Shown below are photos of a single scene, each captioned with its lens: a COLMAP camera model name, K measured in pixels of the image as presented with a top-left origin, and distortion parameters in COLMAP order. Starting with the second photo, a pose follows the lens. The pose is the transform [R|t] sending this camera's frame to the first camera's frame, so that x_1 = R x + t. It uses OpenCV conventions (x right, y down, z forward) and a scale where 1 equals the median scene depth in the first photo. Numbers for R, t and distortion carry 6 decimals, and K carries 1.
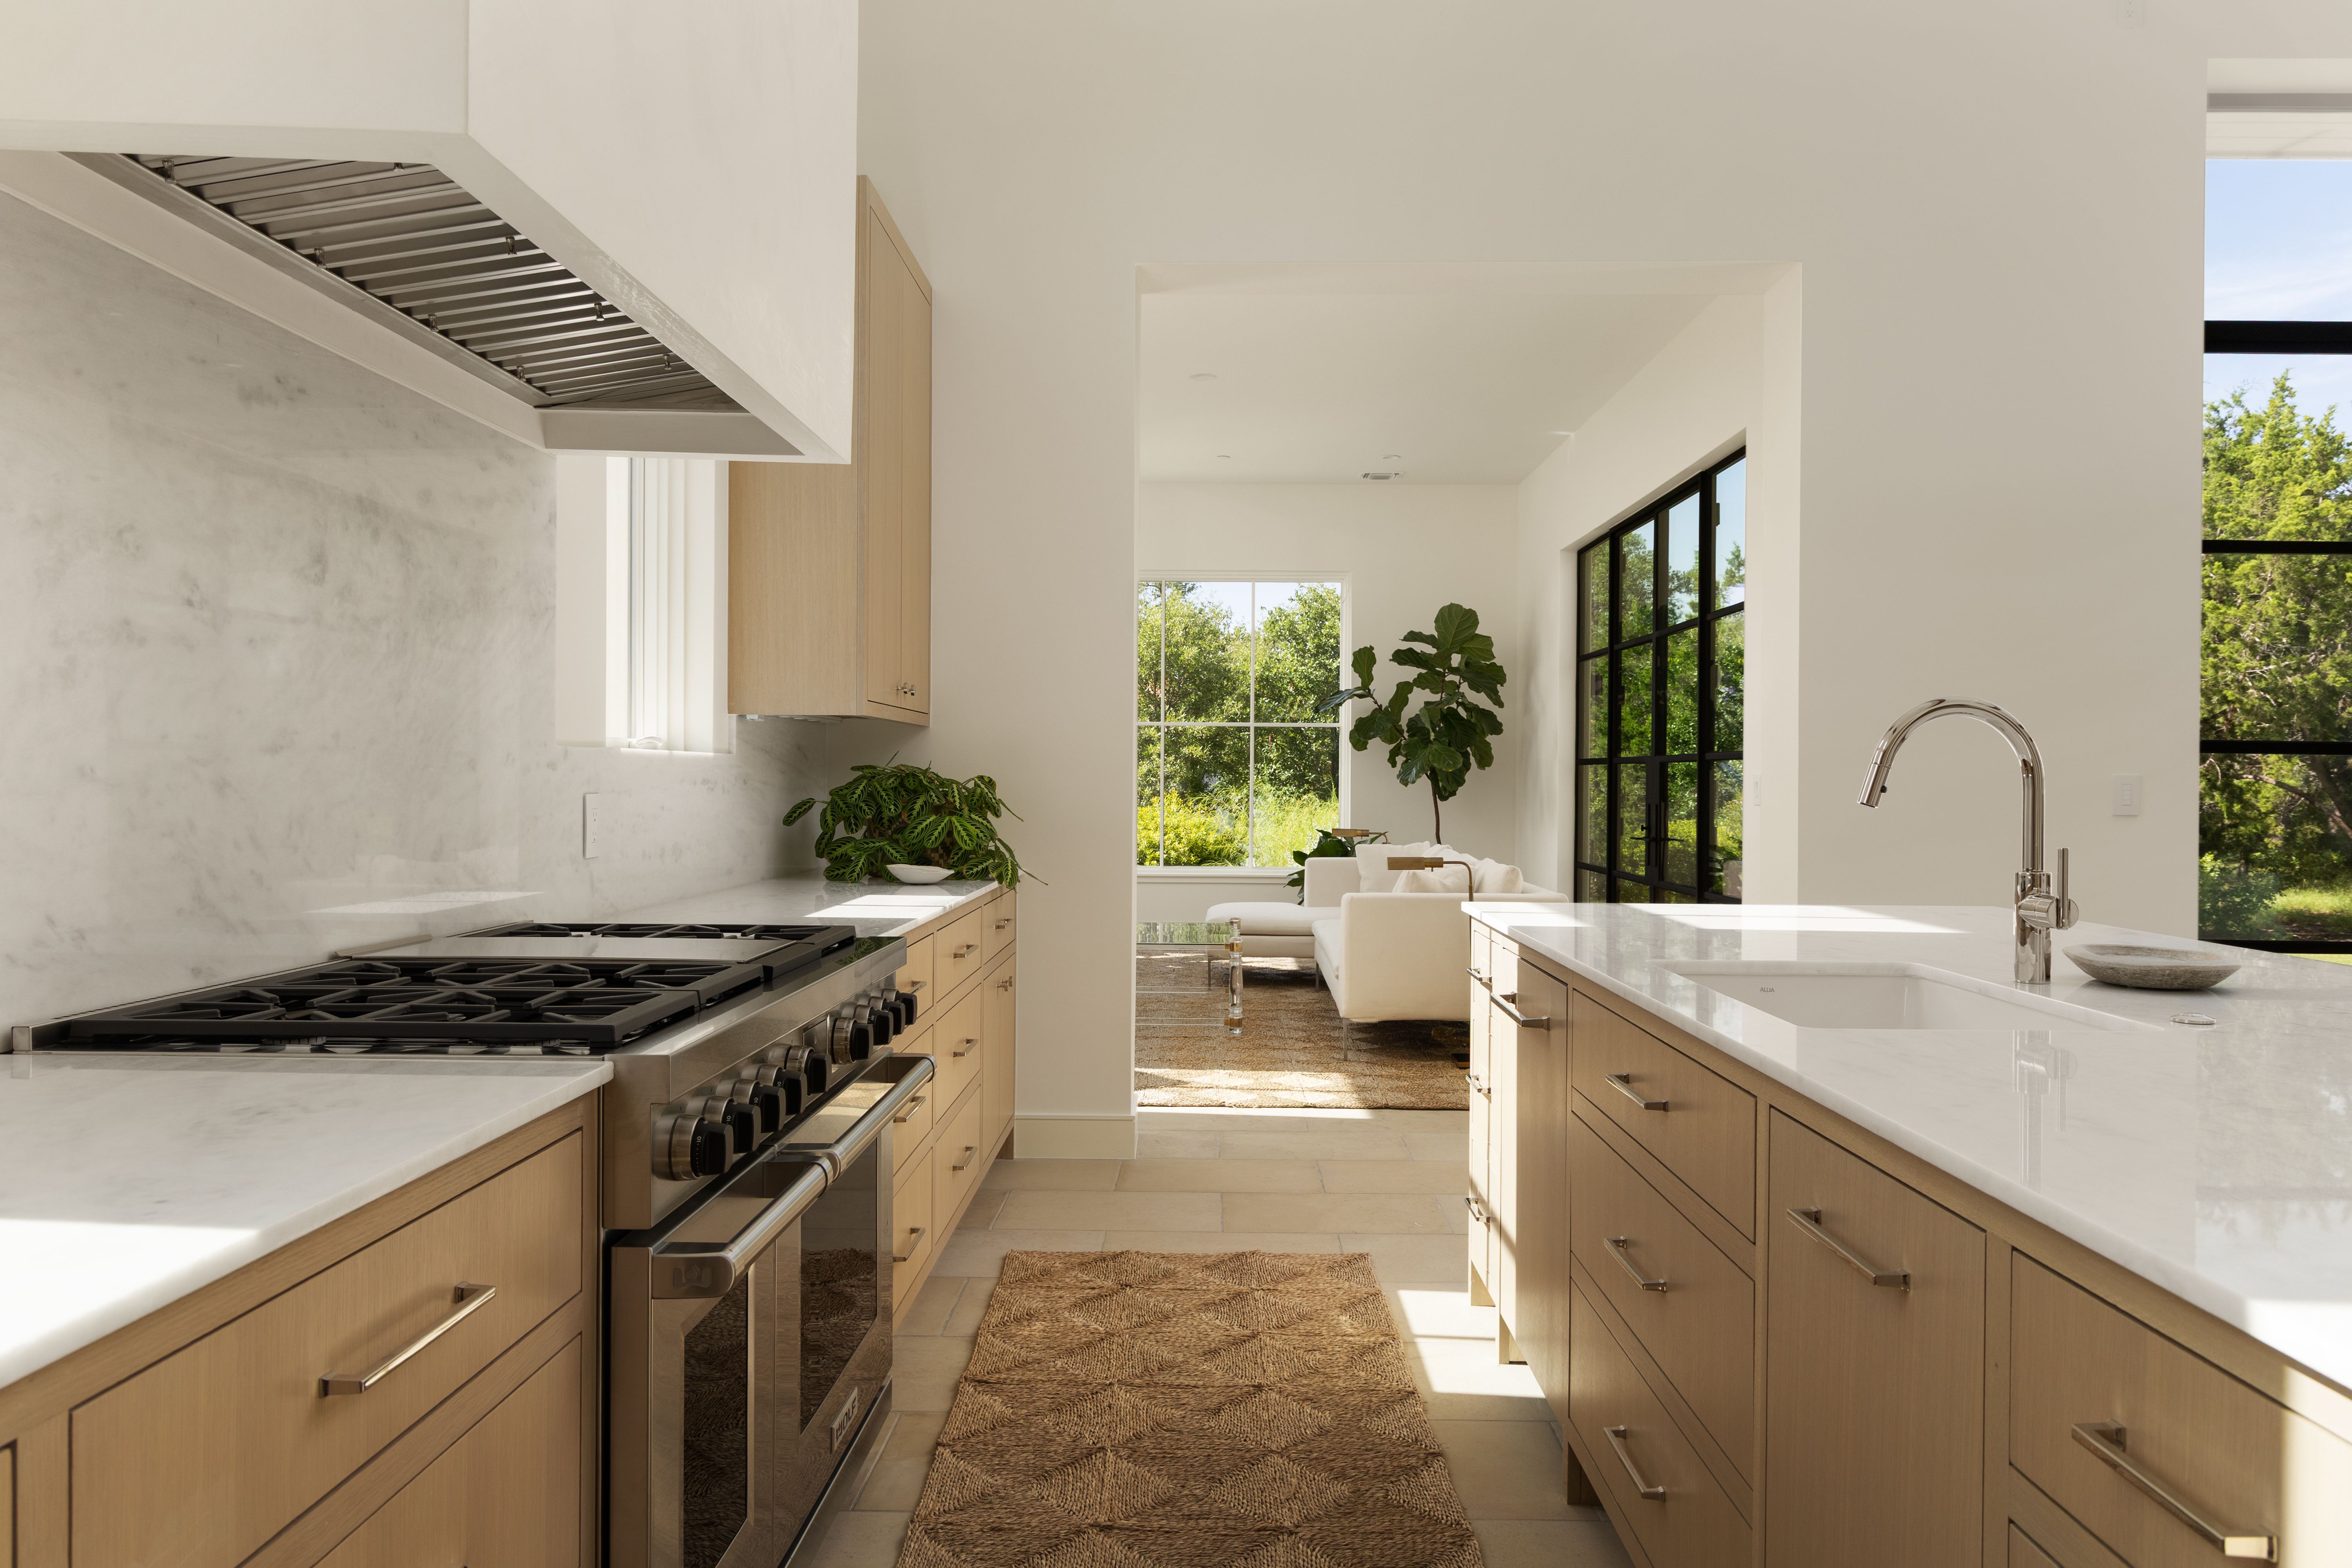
lens RADIAL K [[1602.0, 0, 1176.0], [0, 1602.0, 784.0], [0, 0, 1]] dist [-0.001607, -0.000219]
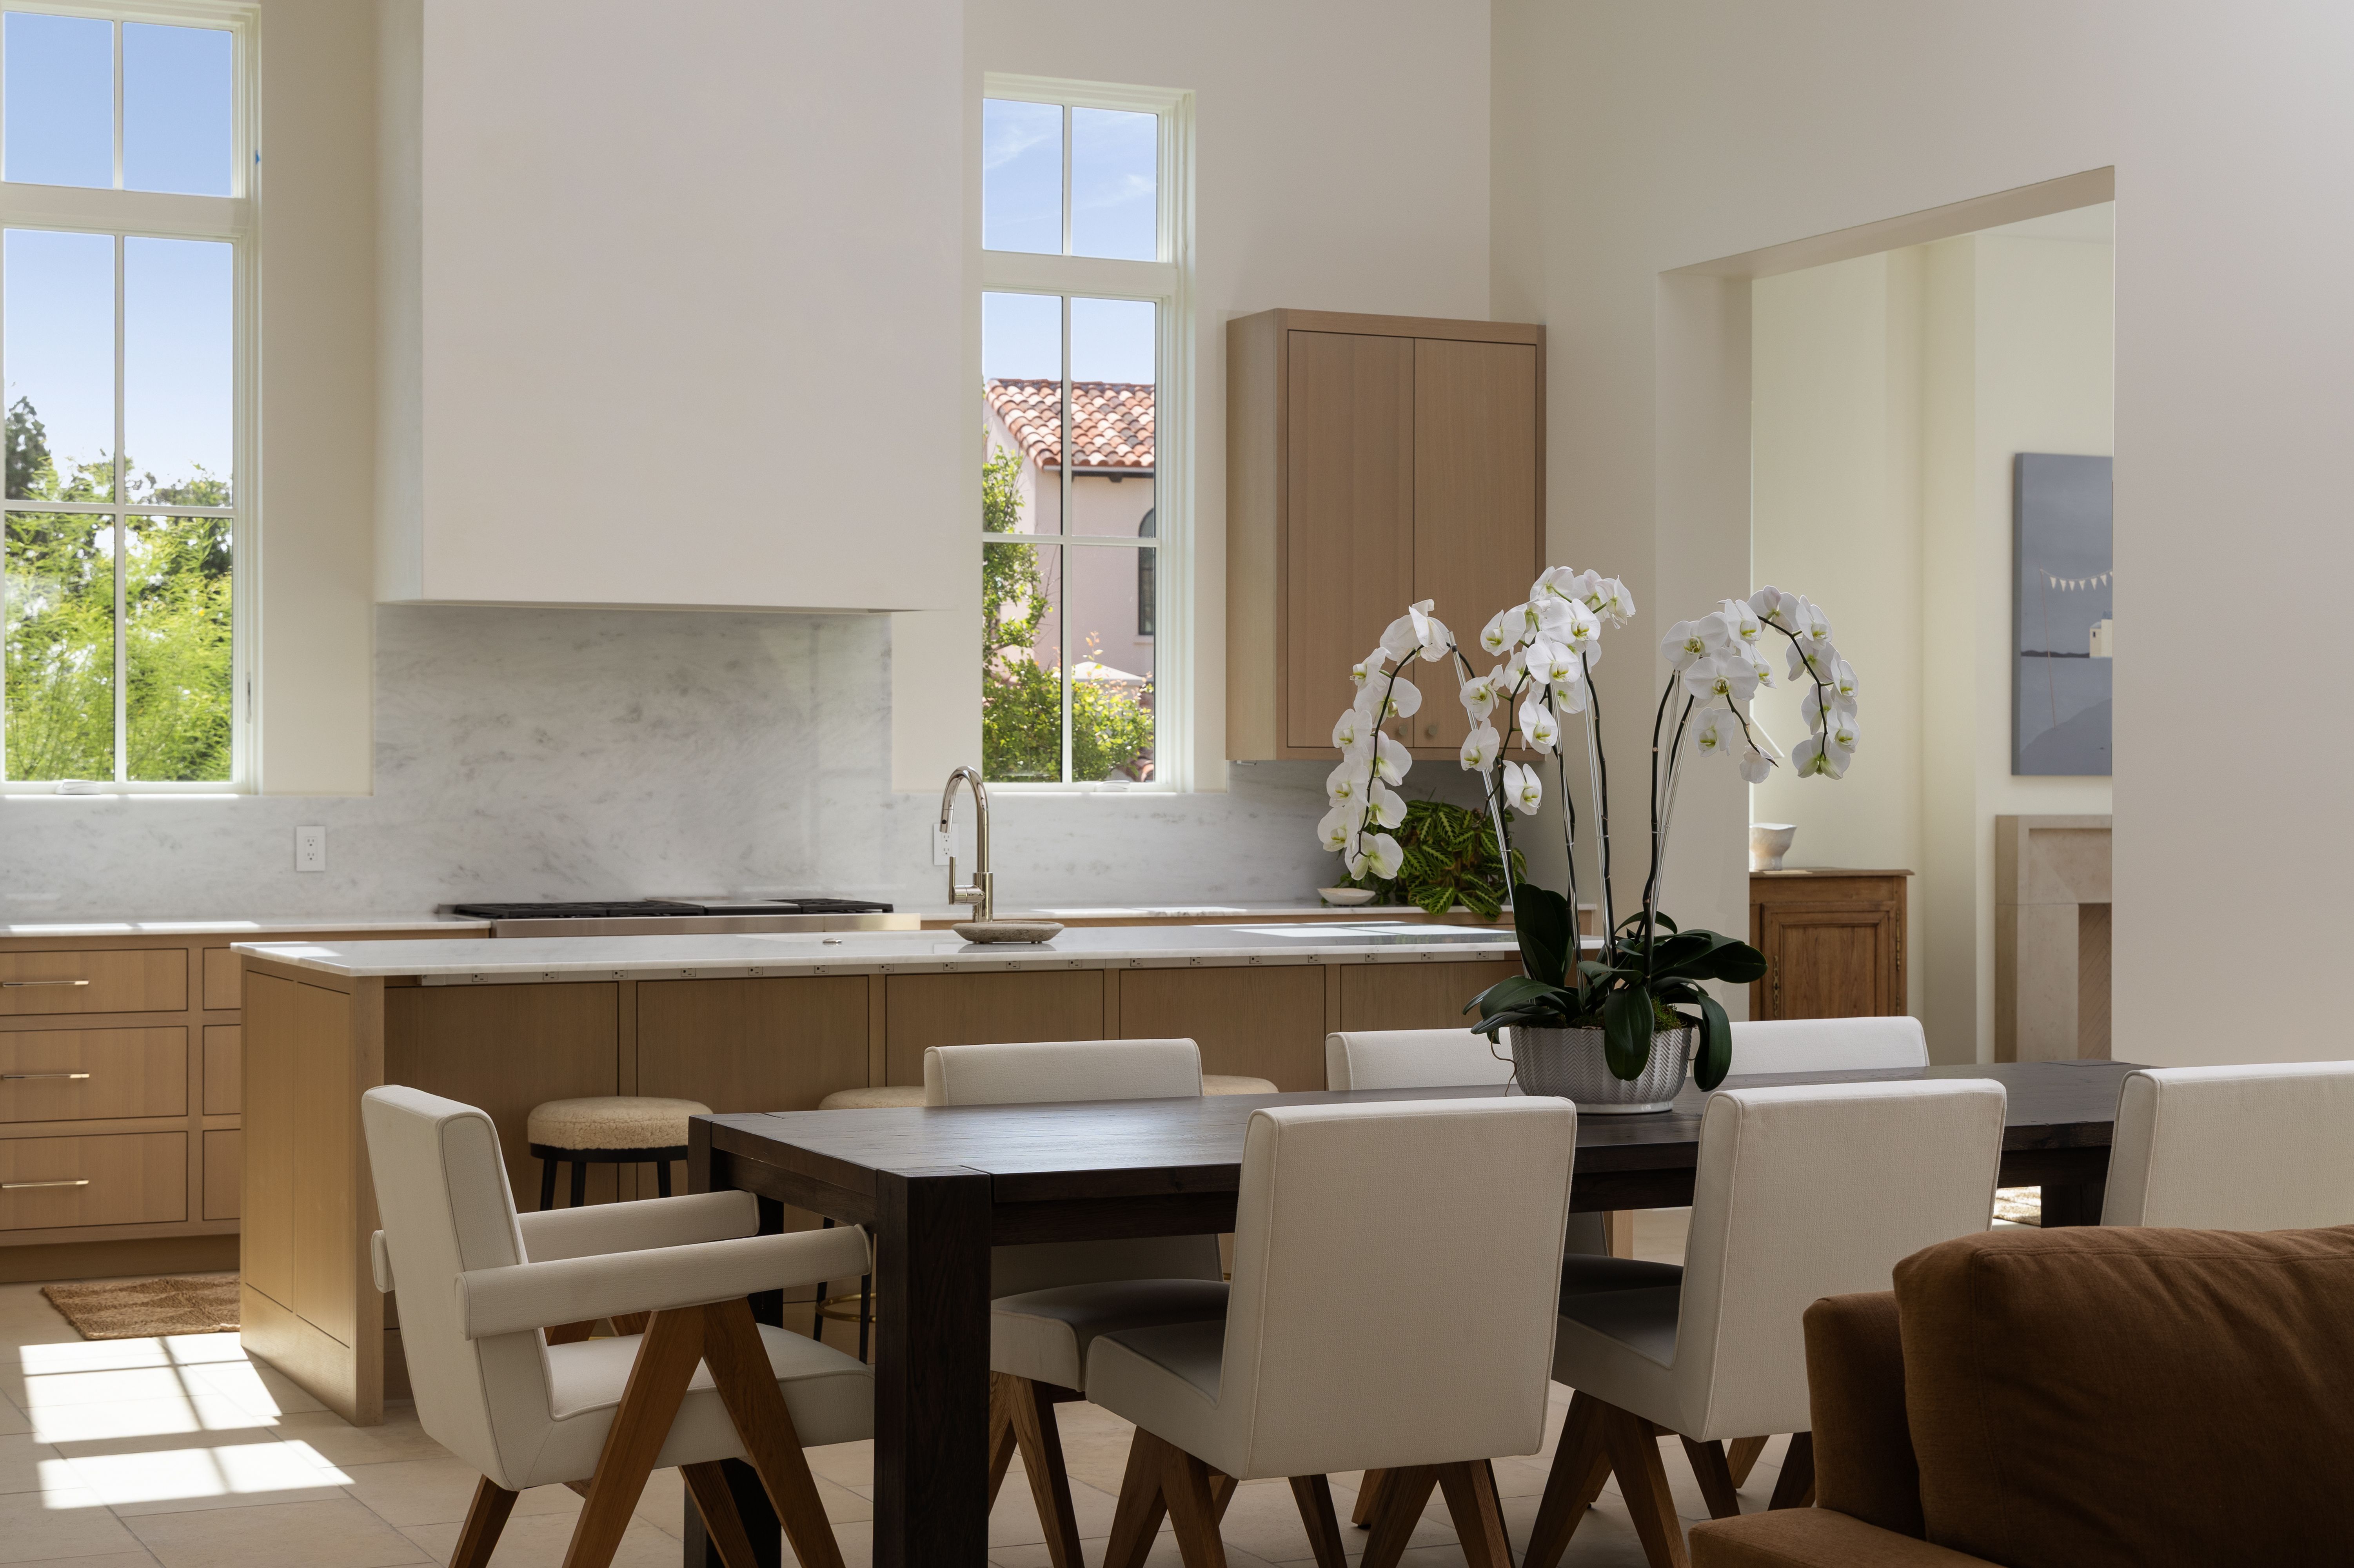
lens RADIAL K [[3694.9, 0, 1177.0], [0, 3694.9, 784.0], [0, 0, 1]] dist [0.007514, 0.013062]
pose [[0.435356, -0.000477, -0.900258, 4.474008], [-0.005503, 0.999980, -0.003191, -0.034180], [0.900242, 0.006344, 0.435345, -0.515365]]
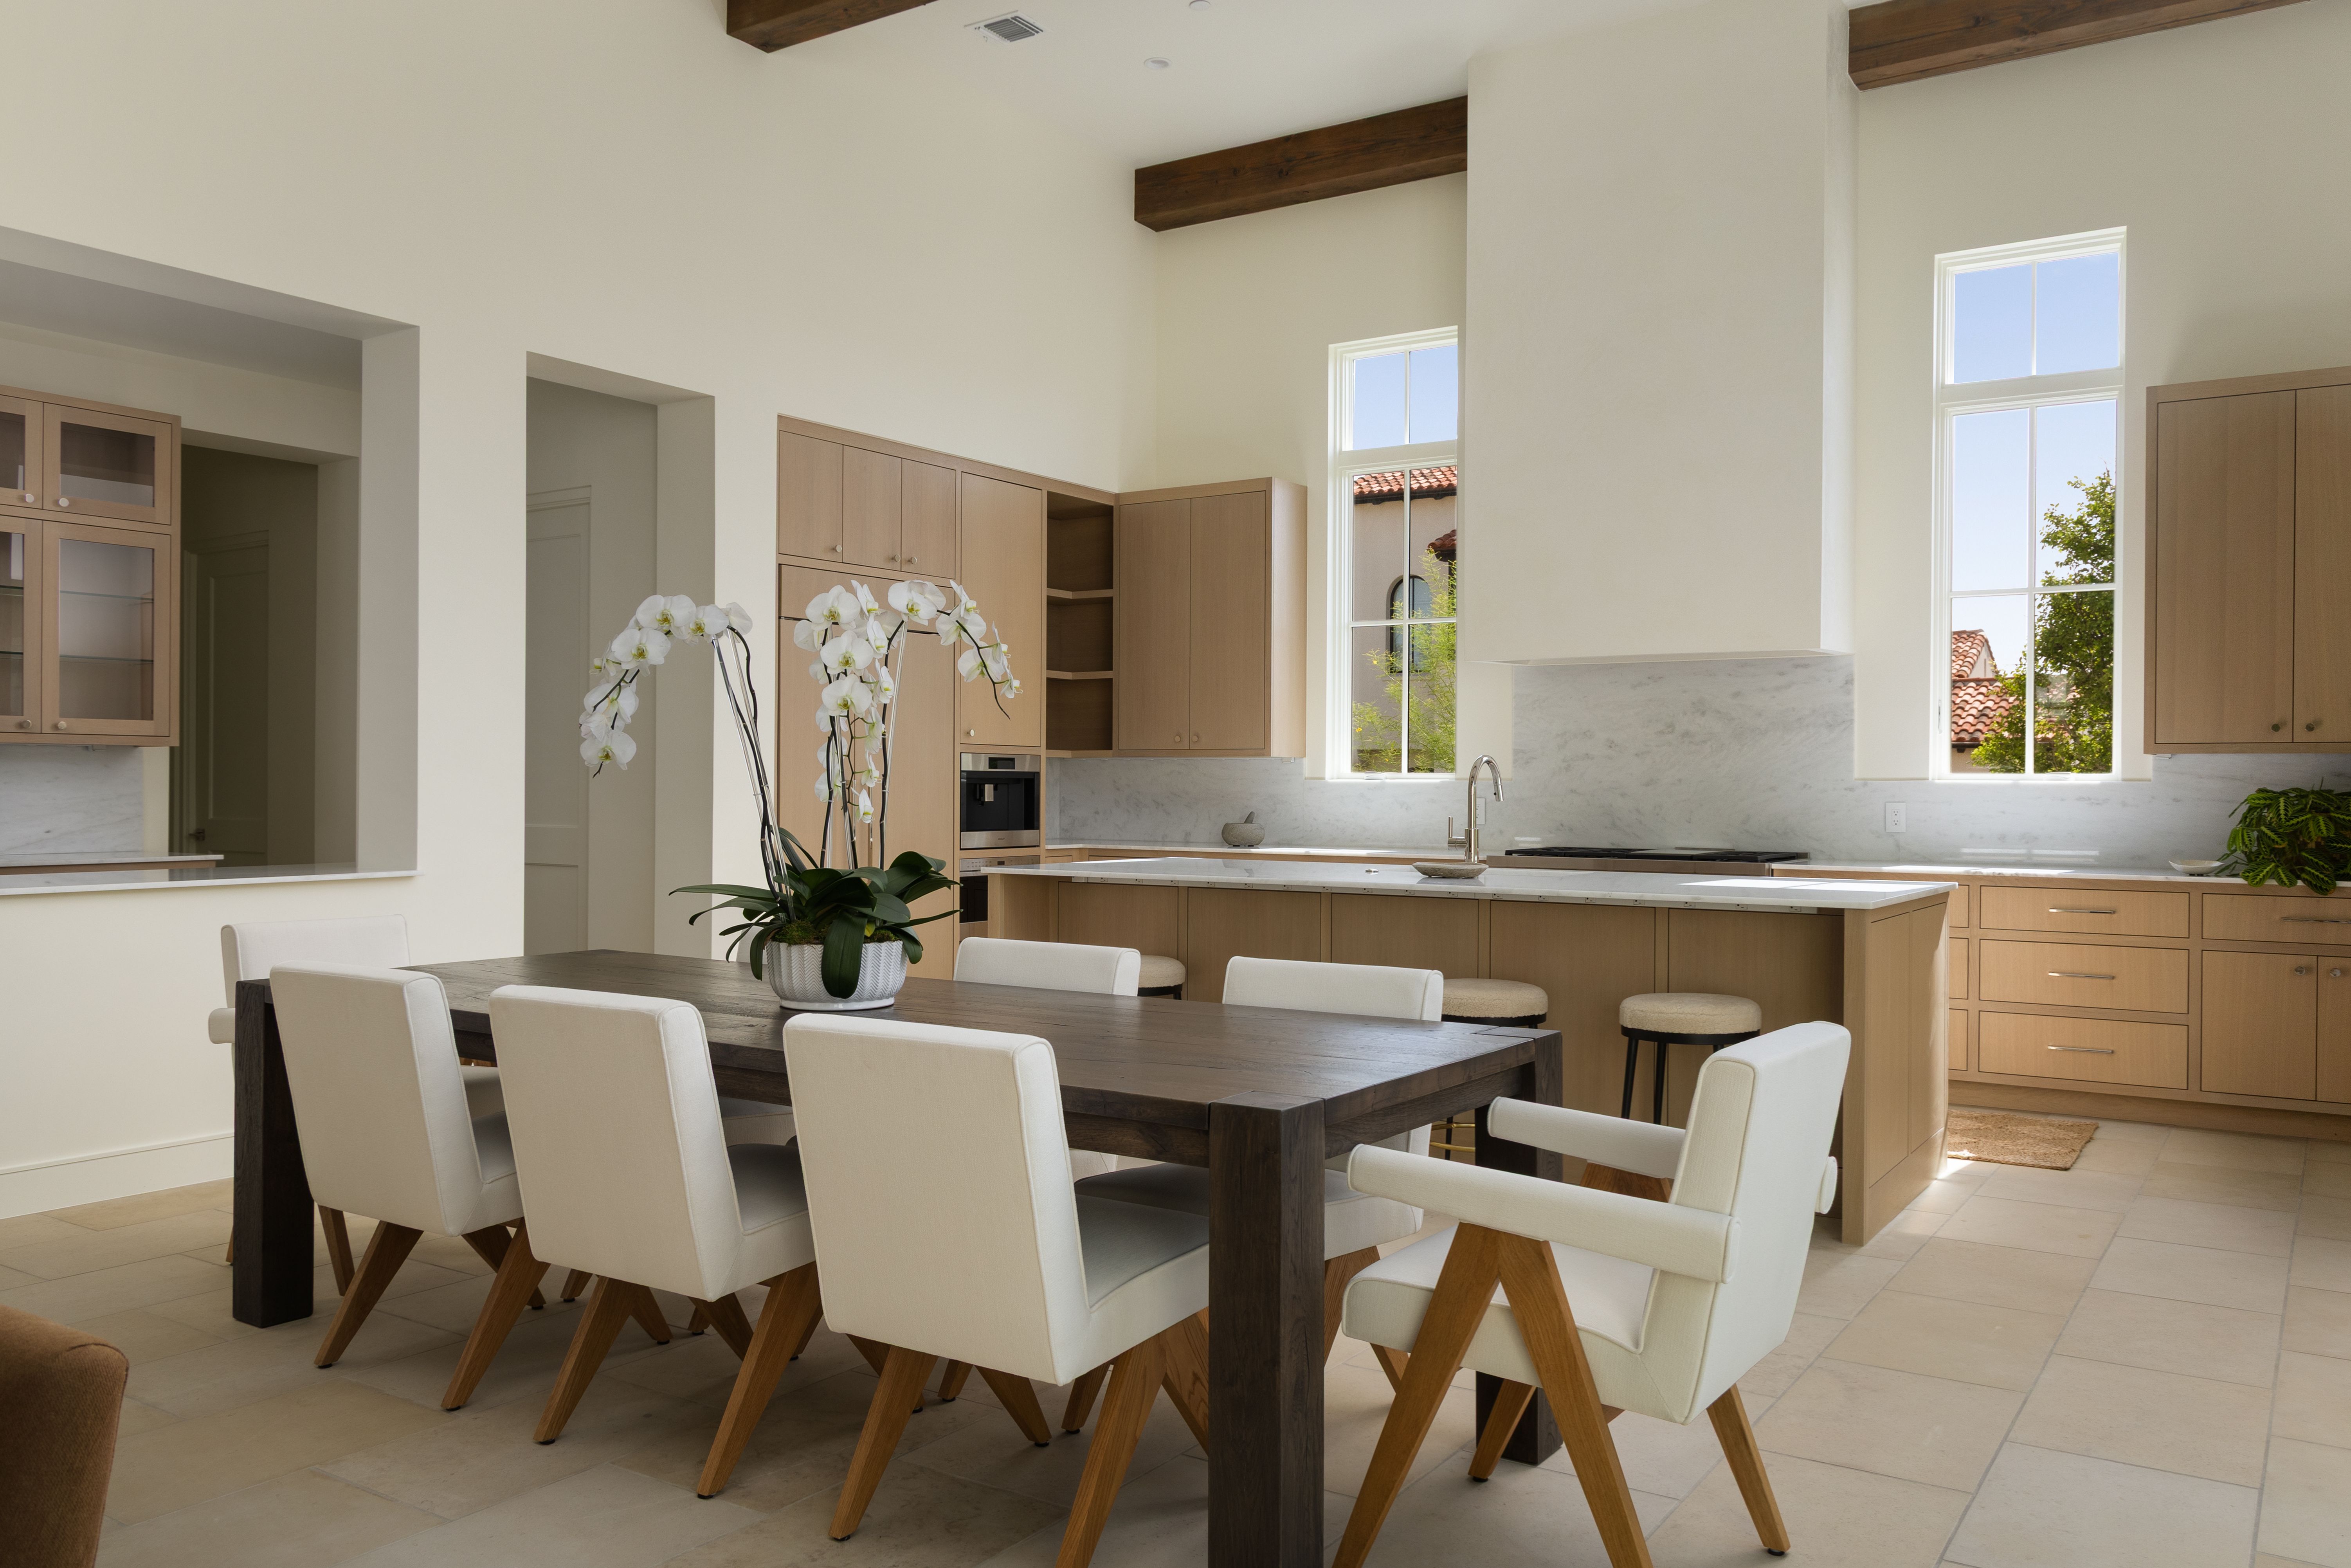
lens RADIAL K [[1744.1, 0, 1175.5], [0, 1744.1, 784.0], [0, 0, 1]] dist [-0.005794, -0.000858]
pose [[-0.546056, -0.006147, -0.837726, 3.228719], [-0.012361, 0.999923, 0.000720, -0.013995], [0.837657, 0.010749, -0.546090, 2.255445]]
